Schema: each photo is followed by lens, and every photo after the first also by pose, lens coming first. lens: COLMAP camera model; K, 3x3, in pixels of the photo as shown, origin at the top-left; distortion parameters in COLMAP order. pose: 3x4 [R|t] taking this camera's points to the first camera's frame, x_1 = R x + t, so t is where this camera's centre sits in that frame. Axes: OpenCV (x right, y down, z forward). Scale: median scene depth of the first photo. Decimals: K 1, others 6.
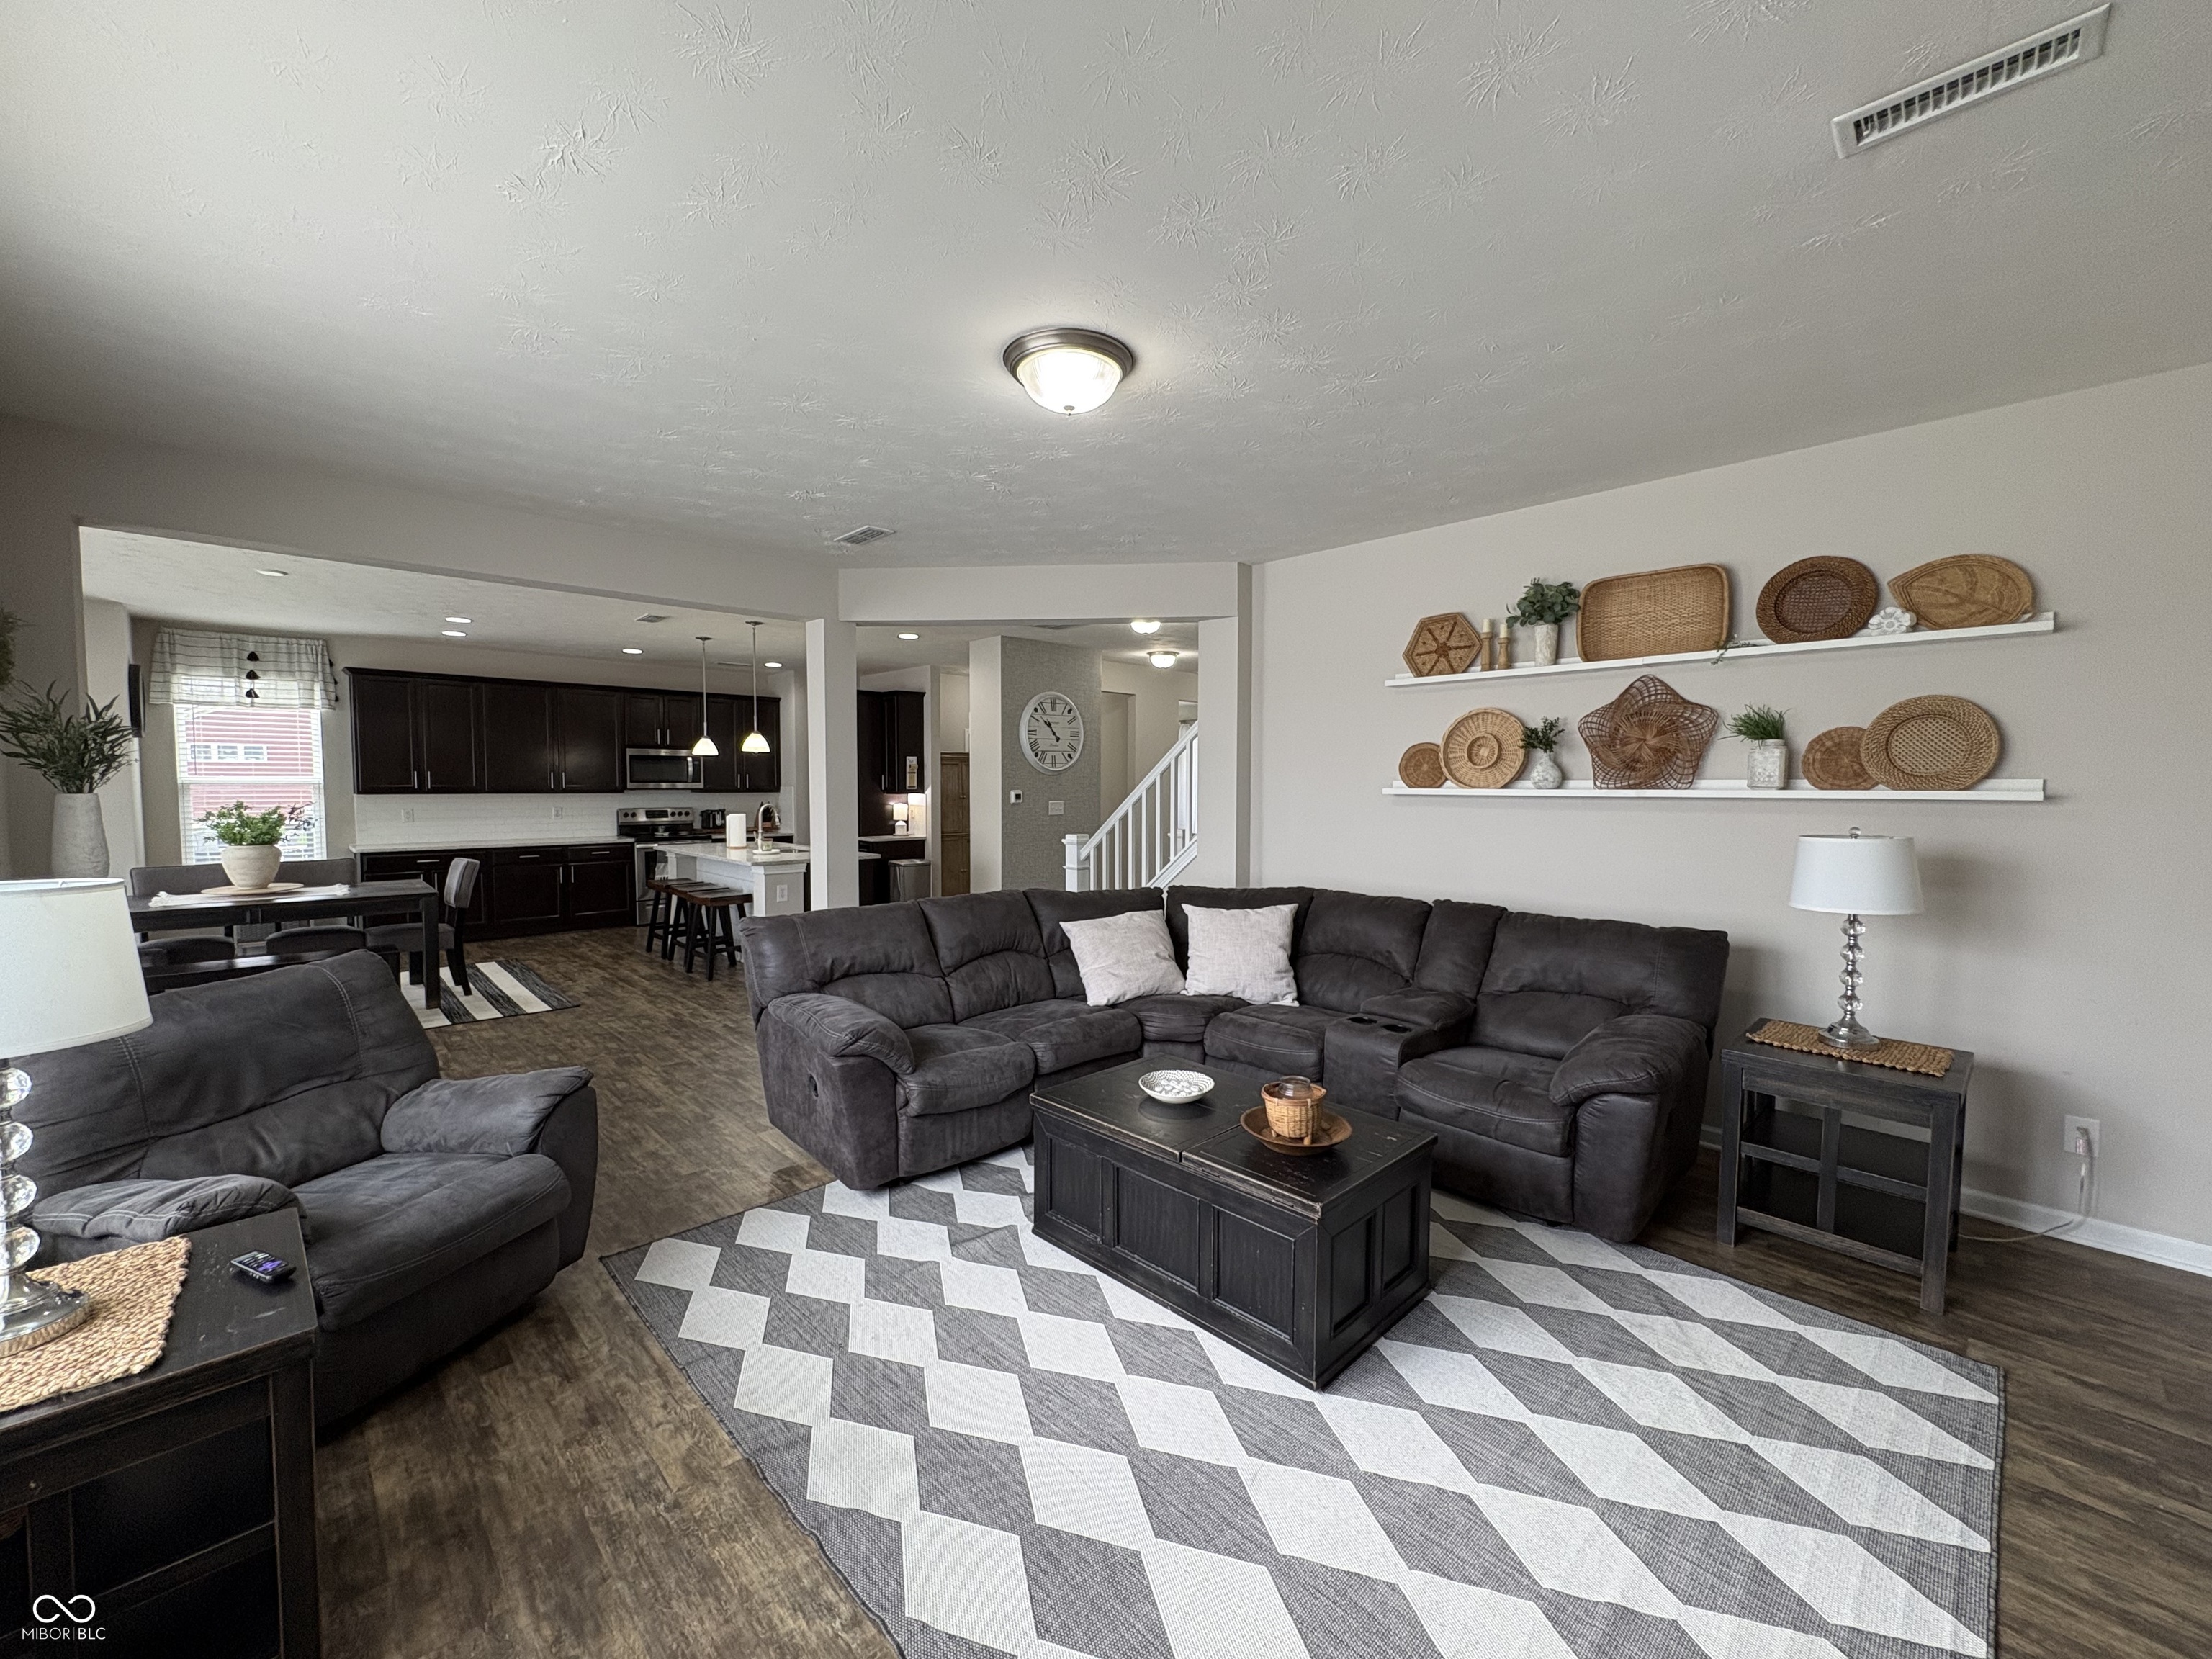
lens RADIAL K [[882.4, 0, 1103.6], [0, 882.4, 827.9], [0, 0, 1]] dist [0.000294, -0.000105]
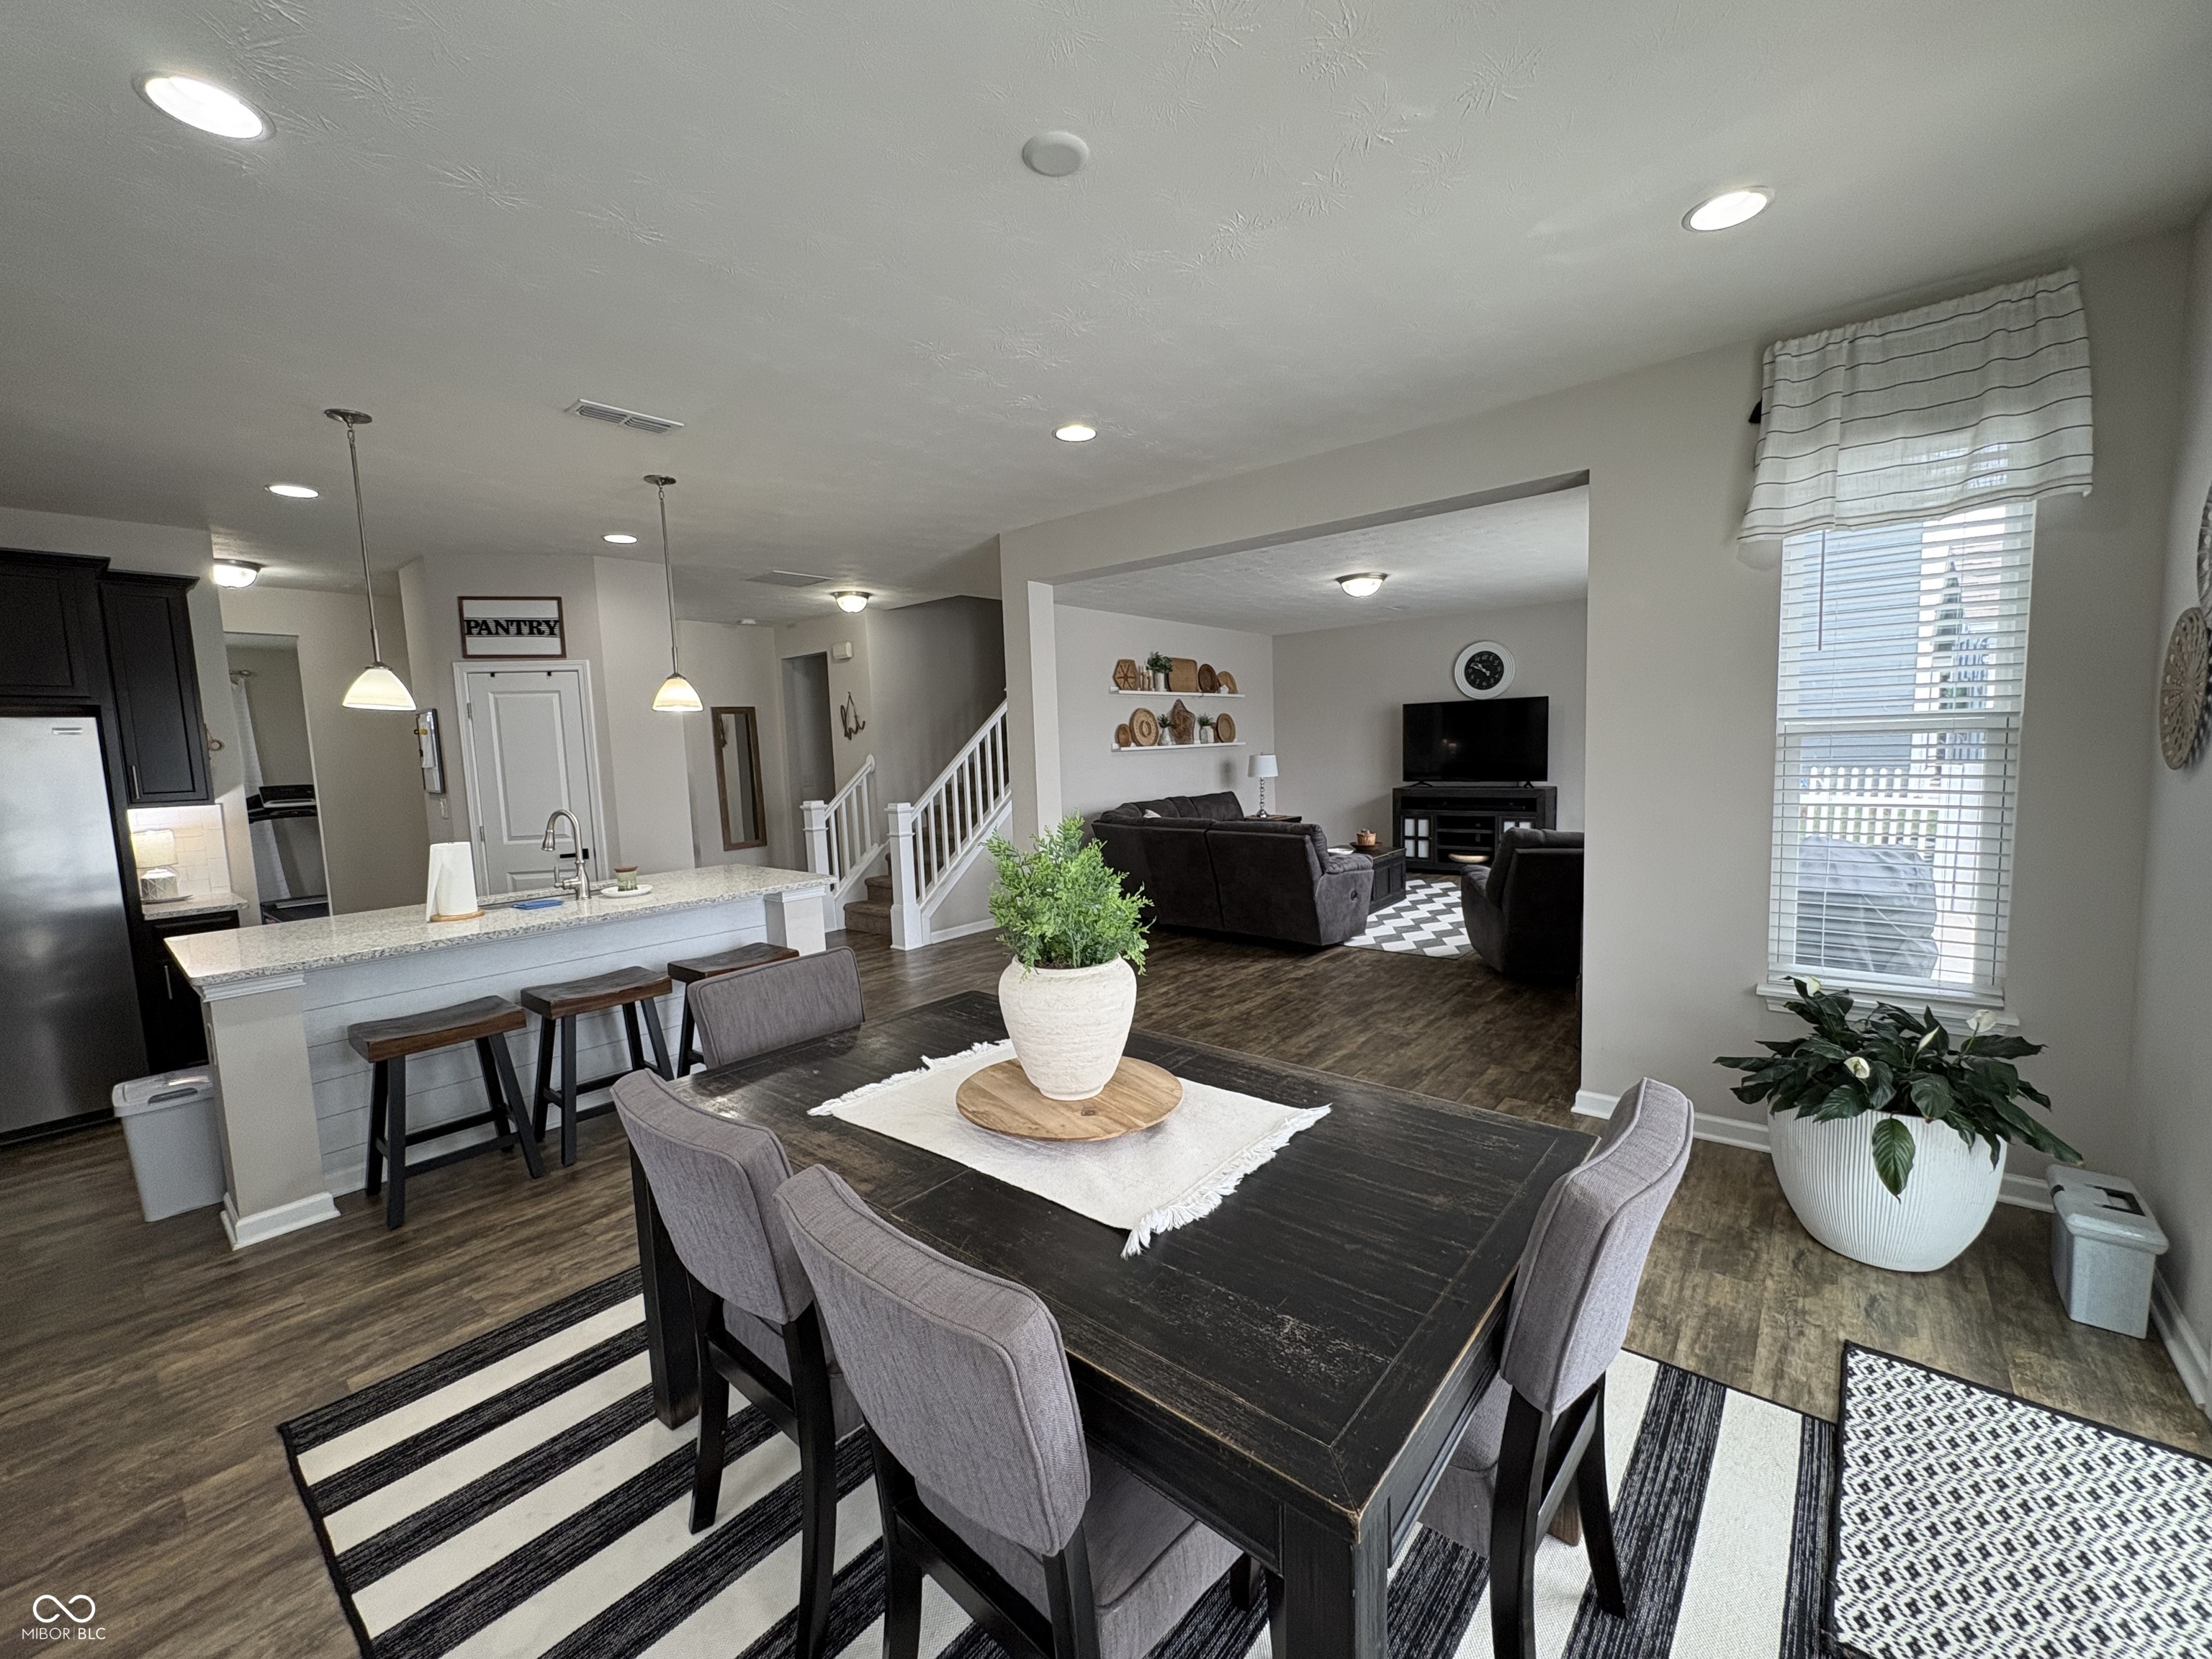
lens RADIAL K [[882.4, 0, 1105.7], [0, 882.4, 824.8], [0, 0, 1]] dist [0.000294, -0.000105]
pose [[-0.109731, -0.089962, 0.989882, -1.132587], [0.085004, 0.991398, 0.099523, -0.051686], [-0.990320, 0.095065, -0.101139, 0.897372]]
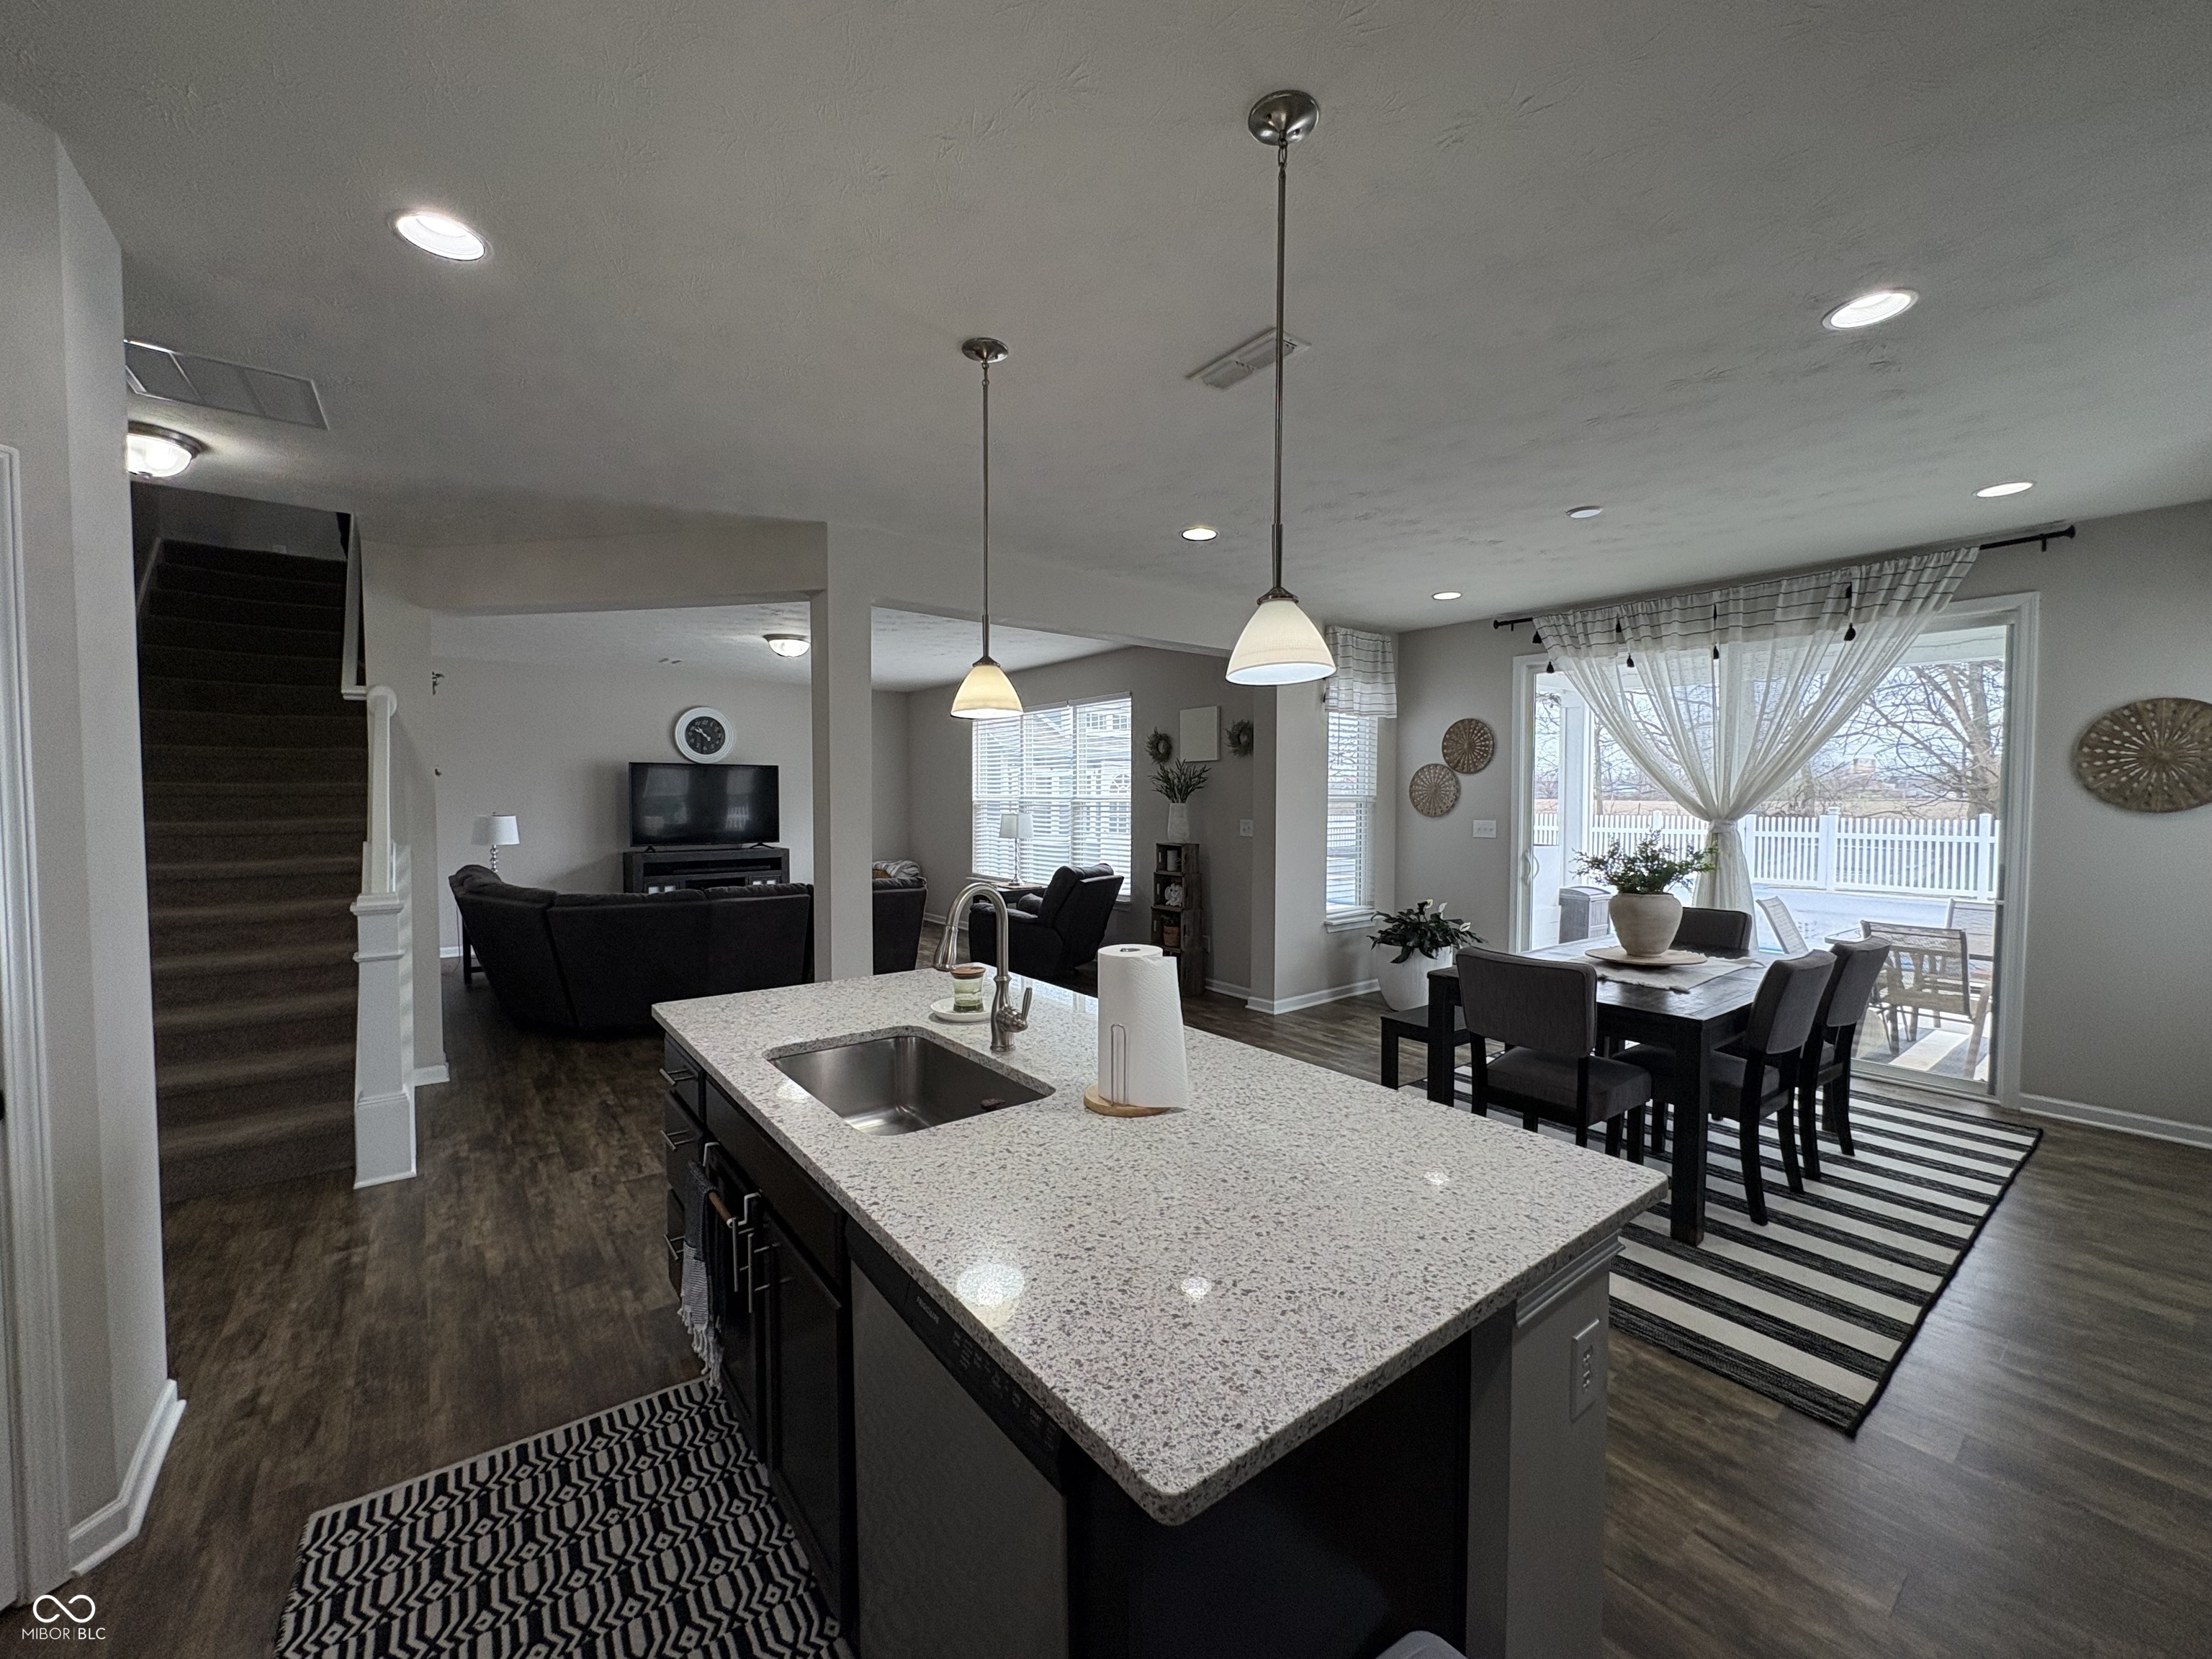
lens RADIAL K [[882.4, 0, 1105.8], [0, 882.4, 829.2], [0, 0, 1]] dist [0.000294, -0.000105]
pose [[-0.994127, -0.009762, 0.107783, -0.544061], [-0.000170, 0.996063, 0.088649, -0.081822], [-0.108224, 0.088110, -0.990214, 1.534012]]
